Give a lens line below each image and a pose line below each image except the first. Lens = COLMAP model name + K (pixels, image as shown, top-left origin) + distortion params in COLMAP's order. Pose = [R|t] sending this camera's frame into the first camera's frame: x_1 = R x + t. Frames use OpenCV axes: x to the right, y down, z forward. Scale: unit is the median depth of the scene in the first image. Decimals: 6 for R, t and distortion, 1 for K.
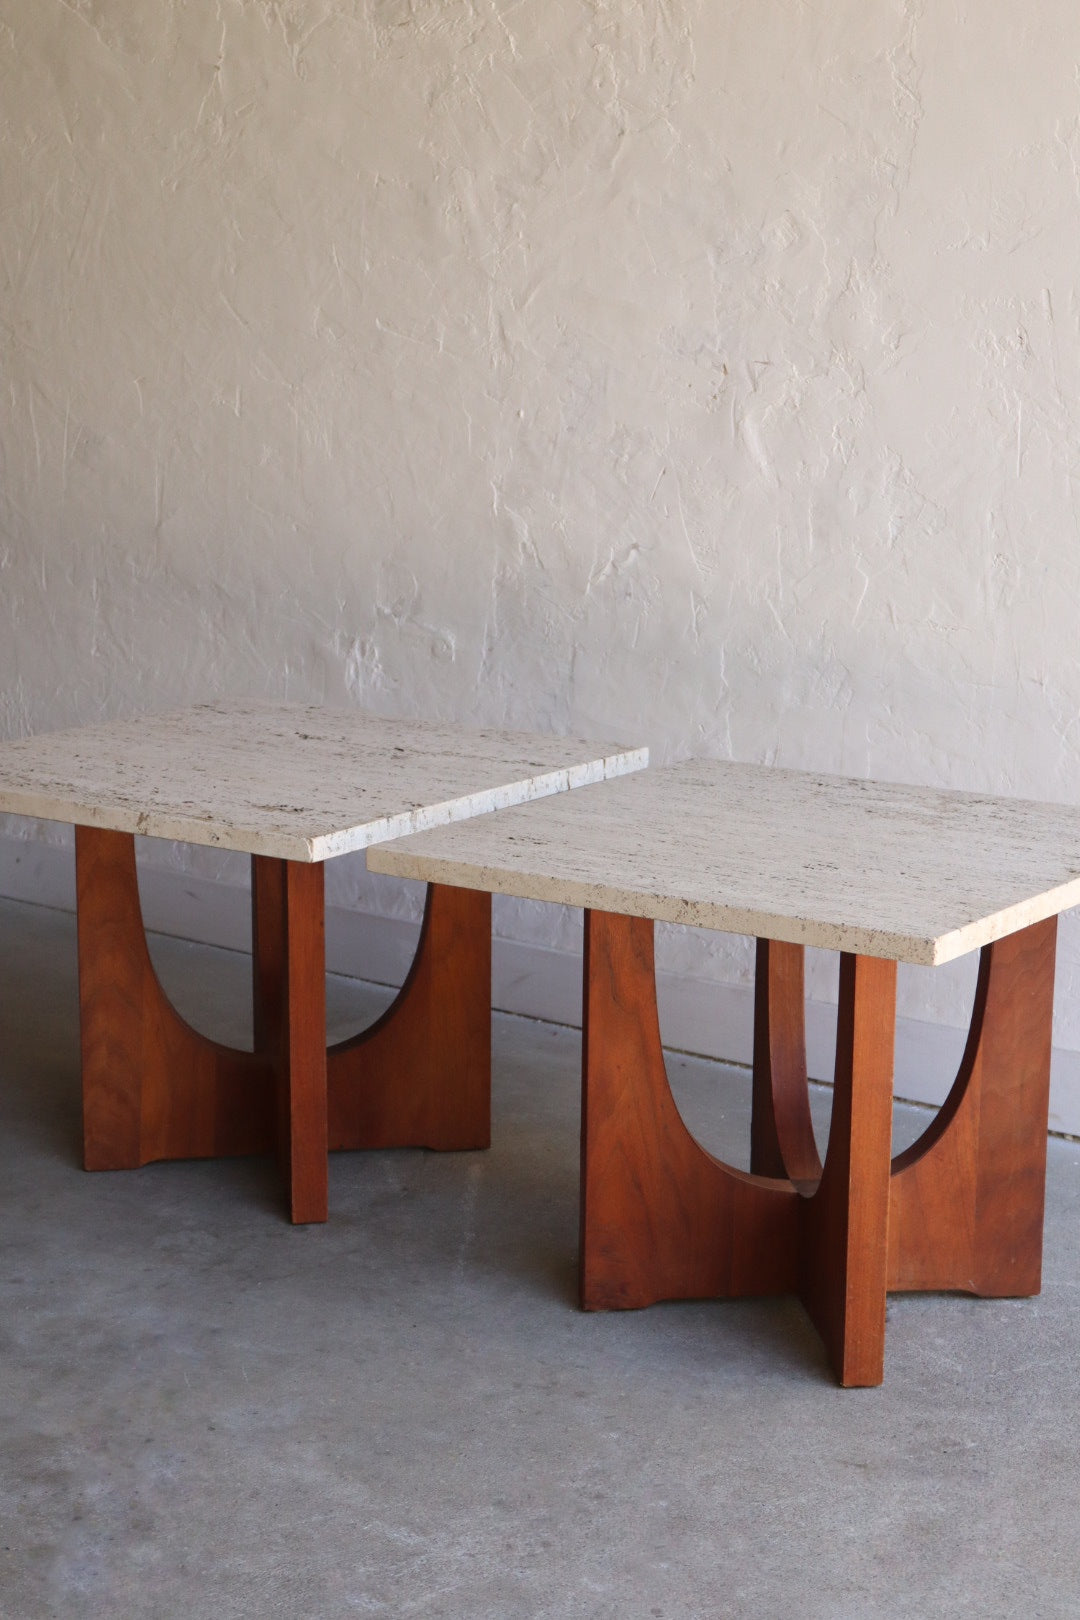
lens RADIAL K [[2893.7, 0, 525.7], [0, 2893.7, 809.2], [0, 0, 1]] dist [0.094590, 0.000000]
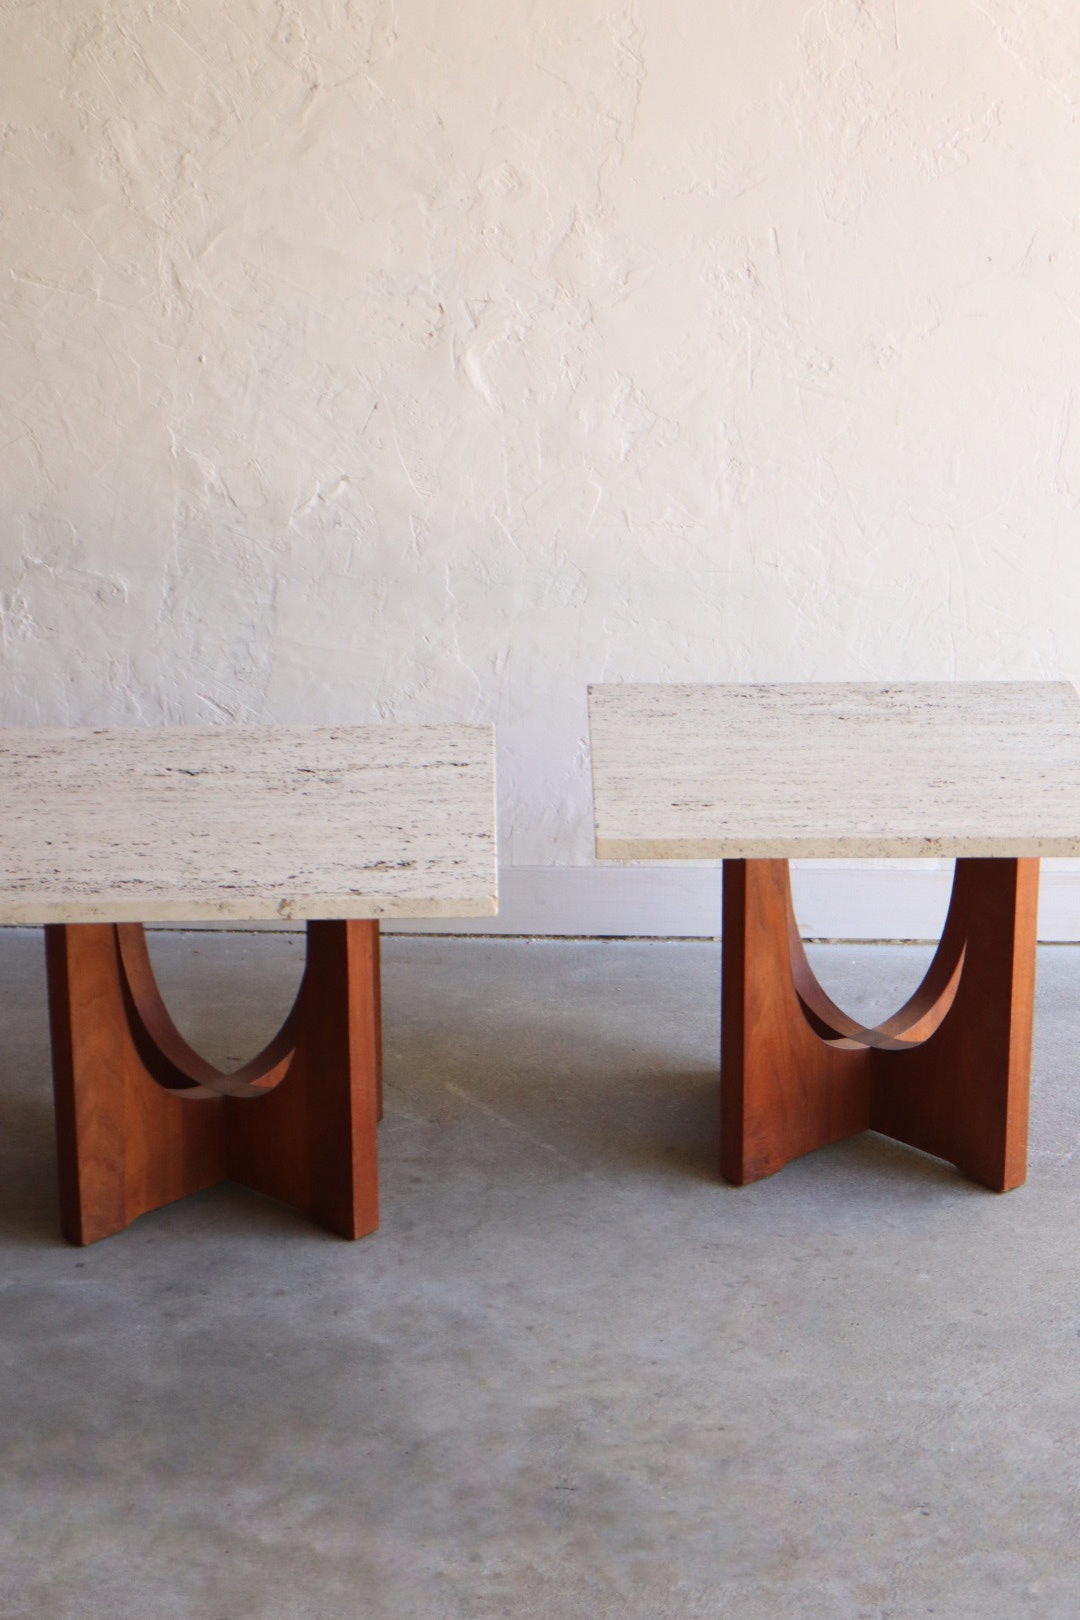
lens RADIAL K [[3303.5, 0, 539.9], [0, 3303.5, 811.2], [0, 0, 1]] dist [0.137949, 0.000000]
pose [[0.820837, -0.192022, 0.537917, -0.596007], [0.125803, 0.979446, 0.157668, -0.158779], [-0.557137, -0.061748, 0.828122, -0.042470]]
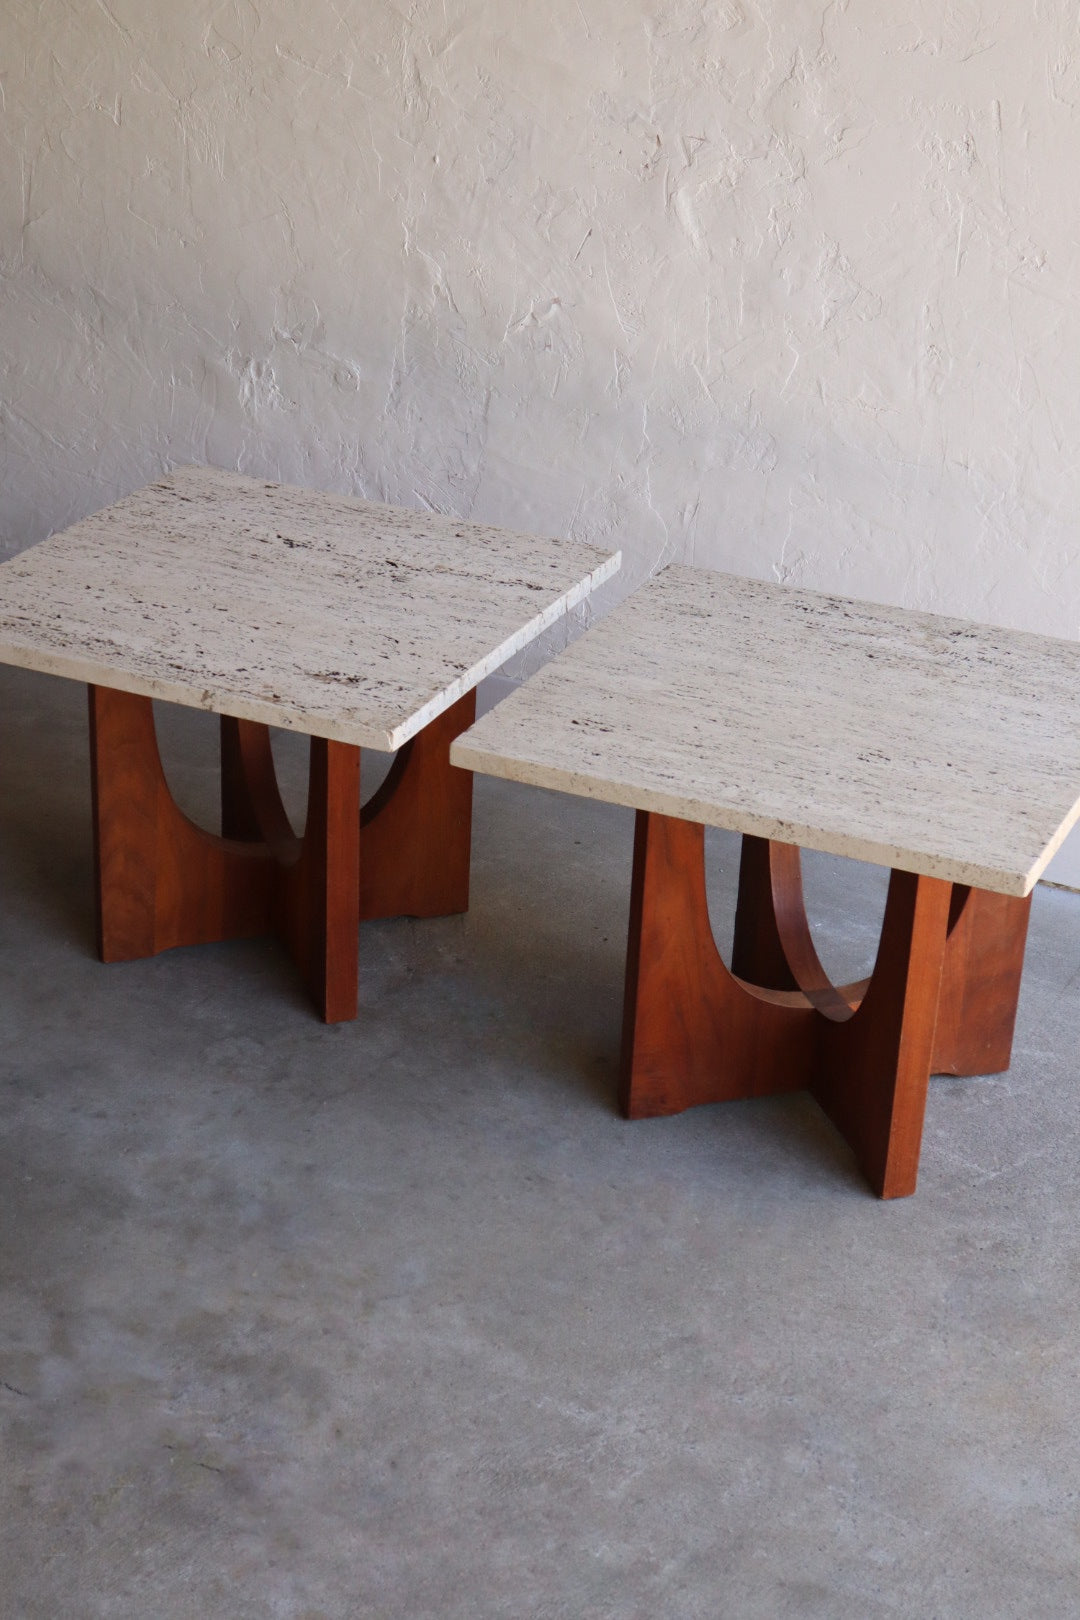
lens RADIAL K [[2840.5, 0, 525.7], [0, 2840.5, 804.8], [0, 0, 1]] dist [0.089968, 0.000000]
pose [[0.983331, -0.048915, 0.175123, -0.165692], [0.003687, 0.968300, 0.249763, -0.177178], [-0.181789, -0.244954, 0.952339, -0.006963]]
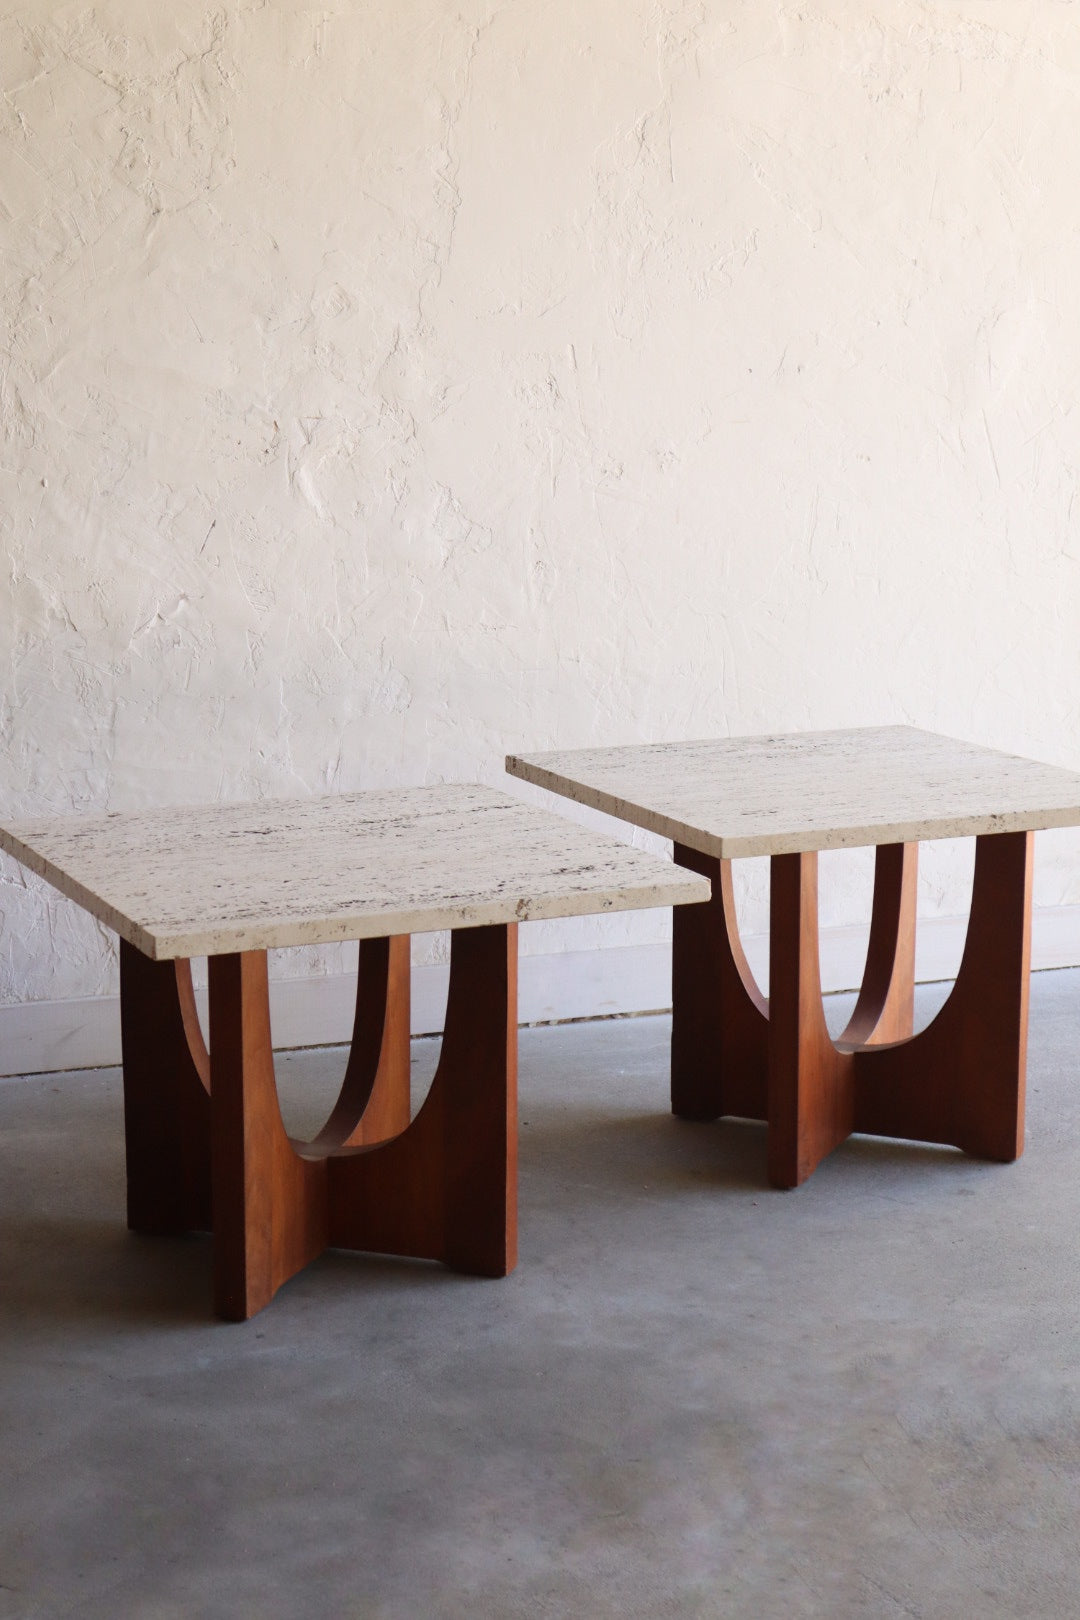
lens RADIAL K [[2893.7, 0, 546.3], [0, 2893.7, 798.1], [0, 0, 1]] dist [0.094590, 0.000000]
pose [[0.515419, -0.168521, 0.840205, -0.835580], [0.174714, 0.980544, 0.089492, -0.093796], [-0.838939, 0.100669, 0.534834, 0.337235]]
